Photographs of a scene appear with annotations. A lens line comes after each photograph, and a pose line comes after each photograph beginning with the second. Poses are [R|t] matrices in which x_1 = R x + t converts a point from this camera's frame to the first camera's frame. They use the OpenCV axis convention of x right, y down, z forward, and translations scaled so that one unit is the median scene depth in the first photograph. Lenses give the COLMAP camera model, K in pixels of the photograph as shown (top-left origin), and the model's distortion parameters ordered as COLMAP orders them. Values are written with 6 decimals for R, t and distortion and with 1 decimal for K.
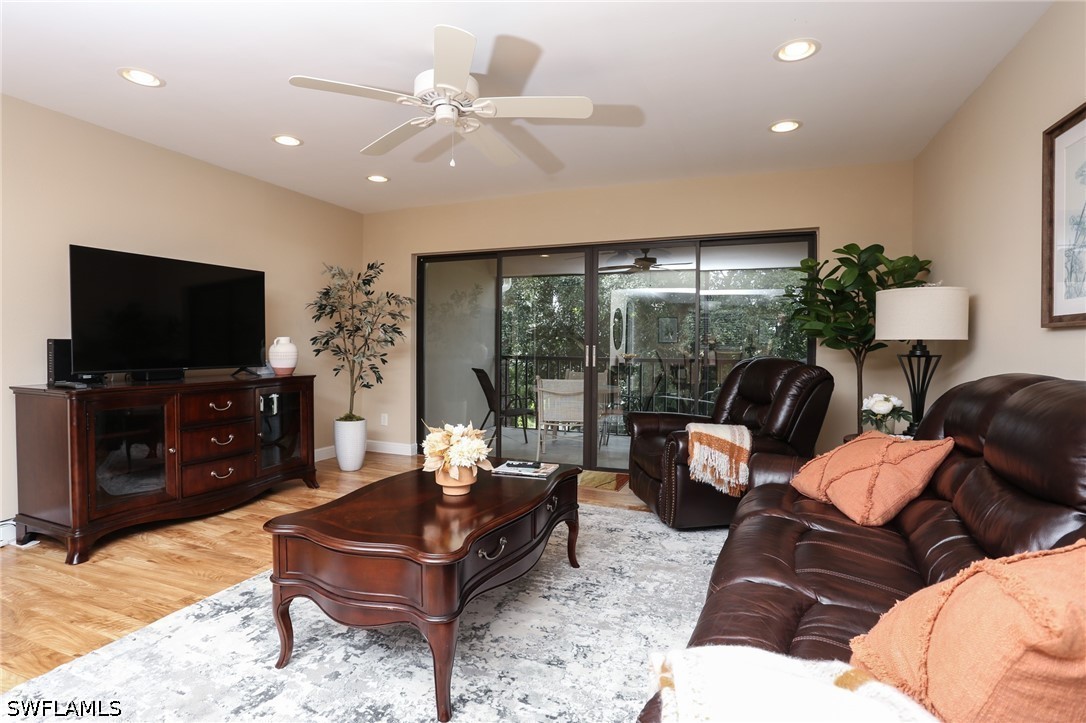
lens RADIAL K [[535.8, 0, 543.6], [0, 535.8, 358.0], [0, 0, 1]] dist [-0.080698, 0.041030]
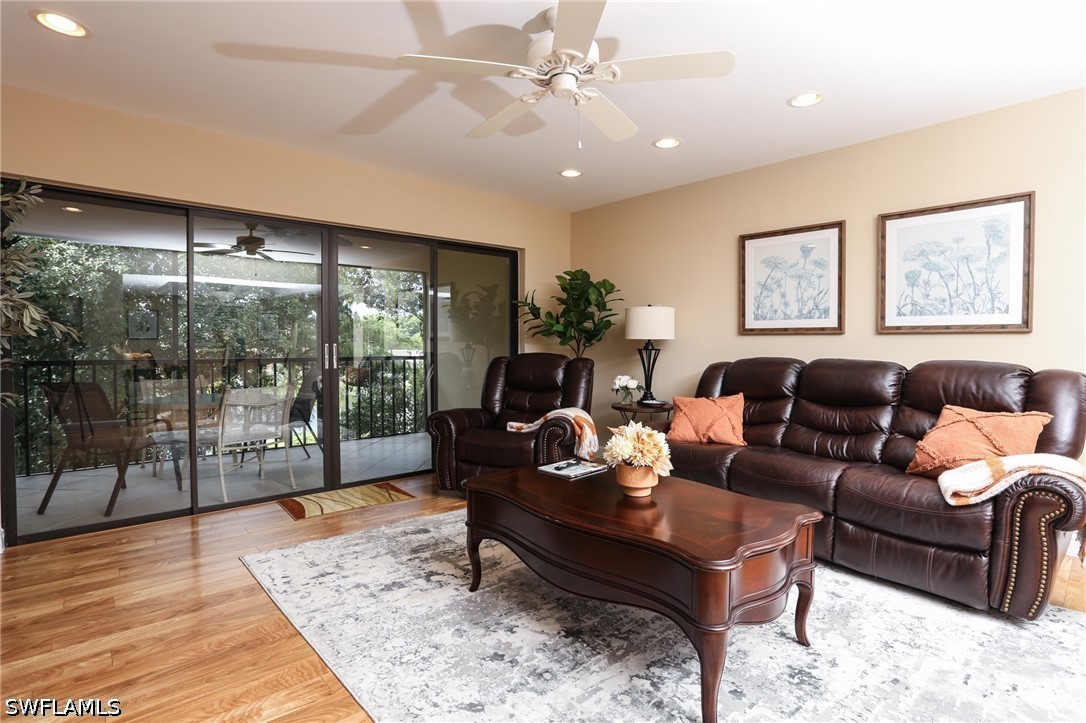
lens RADIAL K [[535.8, 0, 543.6], [0, 535.8, 358.0], [0, 0, 1]] dist [-0.080698, 0.041030]
pose [[0.447798, -0.023766, 0.893819, -0.857504], [0.020312, 0.999659, 0.016404, -0.011471], [-0.893904, 0.010810, 0.448128, 0.548820]]
